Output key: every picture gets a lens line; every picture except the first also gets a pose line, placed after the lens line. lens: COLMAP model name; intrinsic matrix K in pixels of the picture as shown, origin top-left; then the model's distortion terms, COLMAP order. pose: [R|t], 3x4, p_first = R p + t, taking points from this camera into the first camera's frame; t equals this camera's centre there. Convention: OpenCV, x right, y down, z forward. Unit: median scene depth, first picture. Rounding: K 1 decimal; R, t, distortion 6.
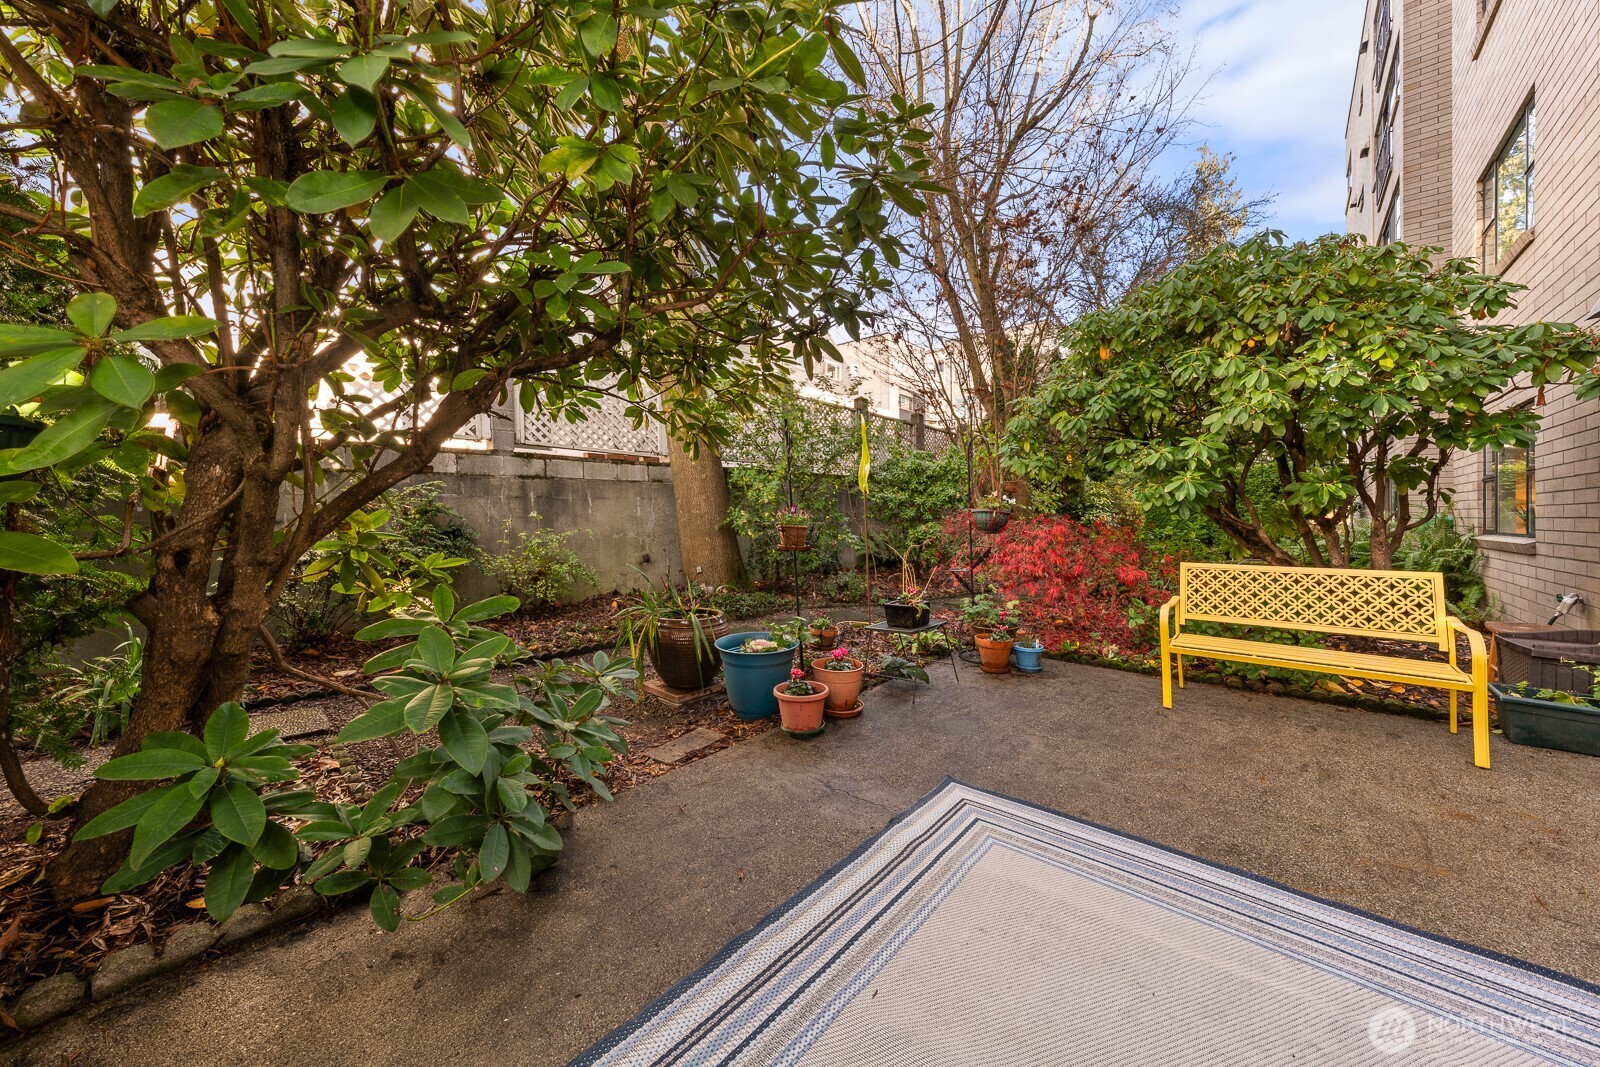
lens RADIAL K [[544.1, 0, 811.7], [0, 544.1, 519.0], [0, 0, 1]] dist [-0.002047, 0.000079]
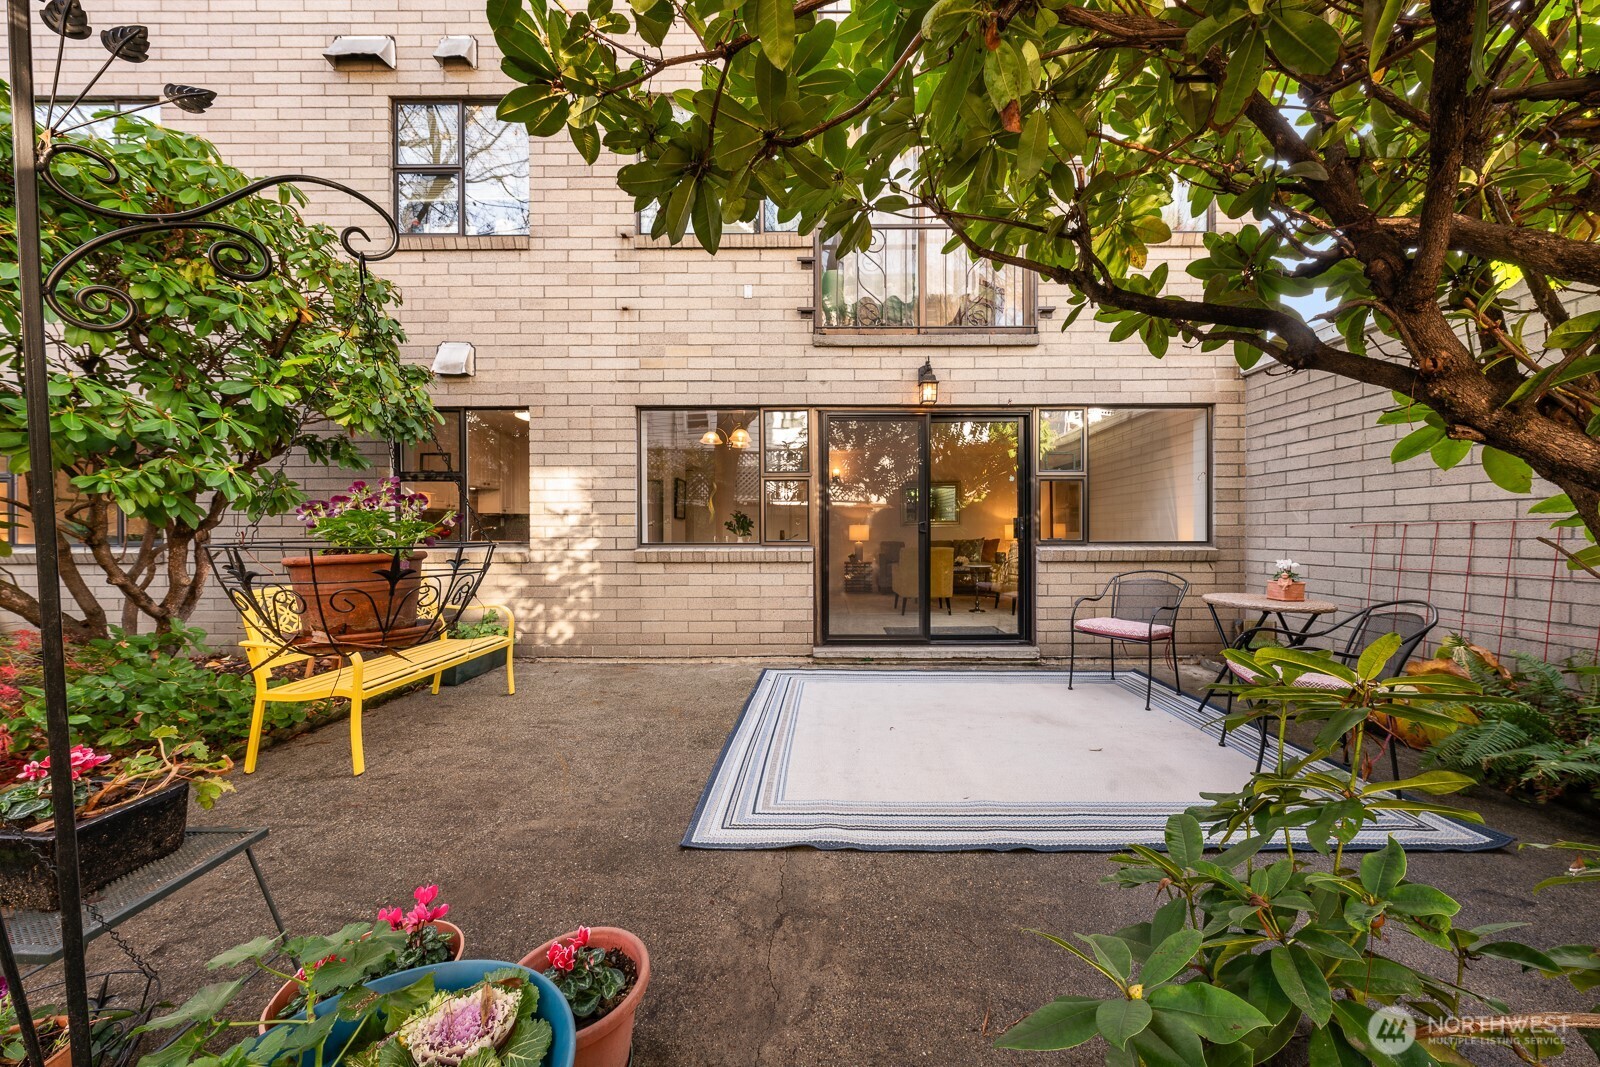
lens RADIAL K [[544.1, 0, 829.2], [0, 544.1, 535.5], [0, 0, 1]] dist [-0.002047, 0.000079]
pose [[-0.650953, -0.012242, 0.759019, -0.327344], [0.003737, 0.999806, 0.019330, -0.002334], [-0.759109, 0.015419, -0.650781, 0.902439]]
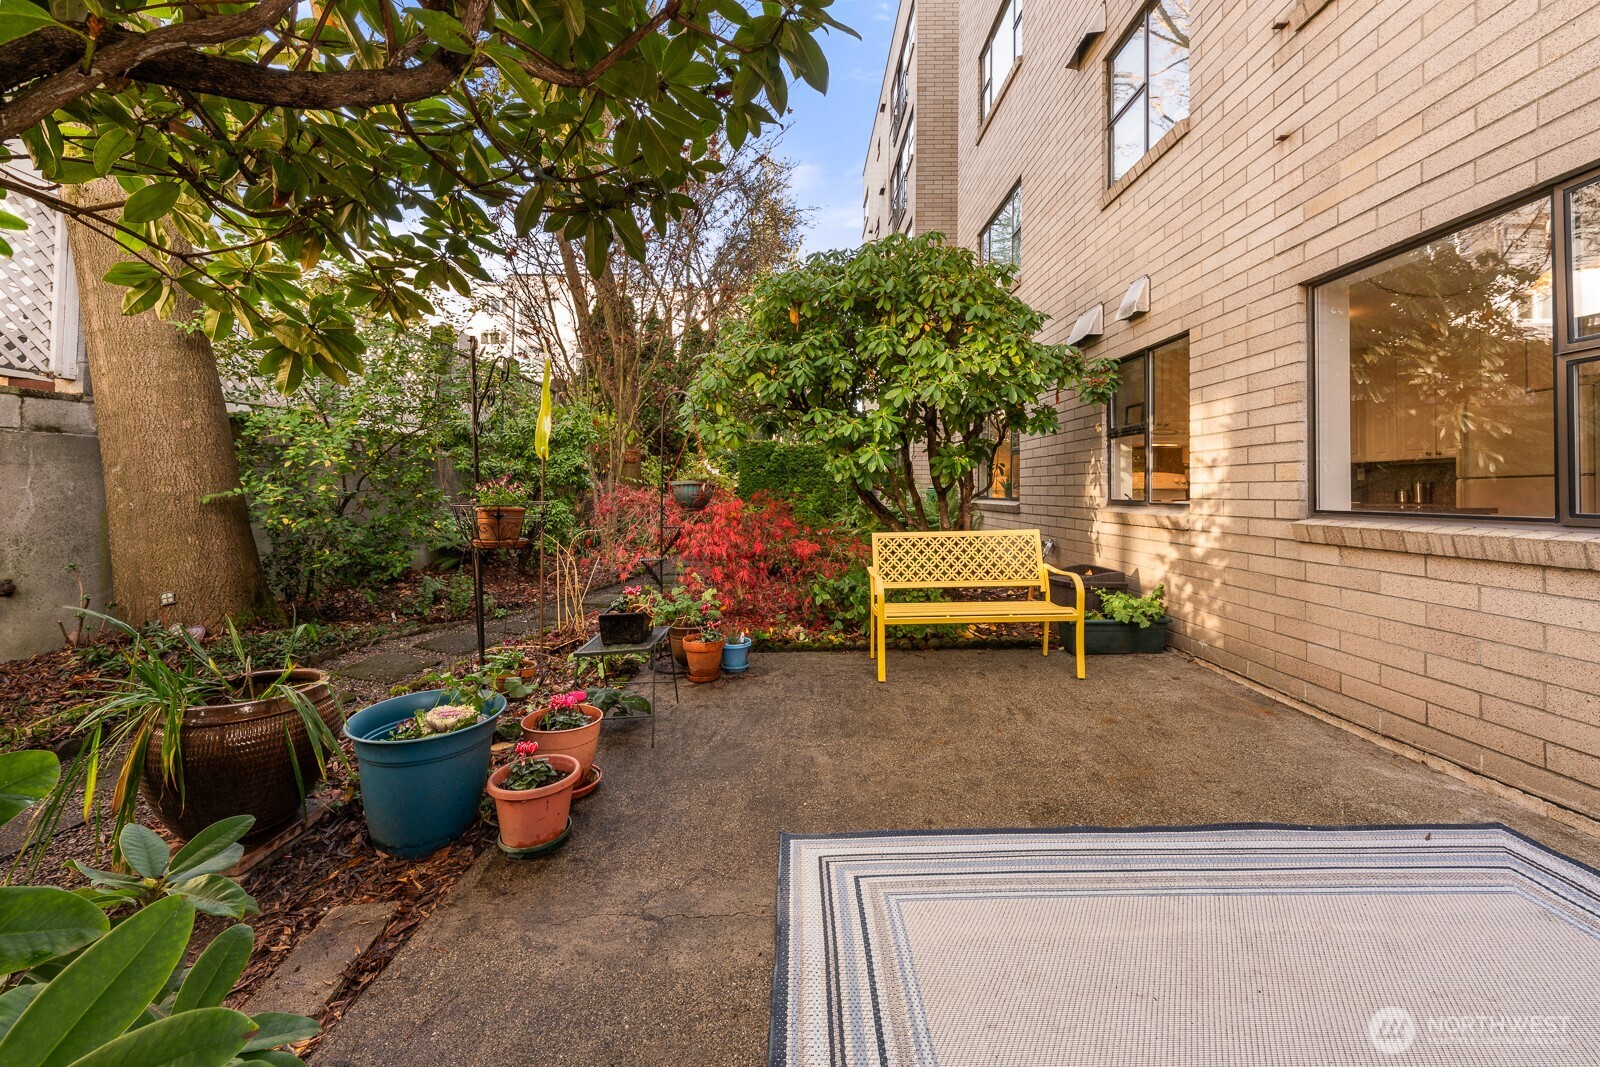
lens RADIAL K [[638.0, 0, 796.5], [0, 638.0, 464.8], [0, 0, 1]] dist [-0.001560, 0.000190]
pose [[0.769781, 0.012055, 0.638194, -0.194494], [0.018412, 0.998986, -0.041078, -0.000841], [-0.638042, 0.043371, 0.768779, 0.182529]]
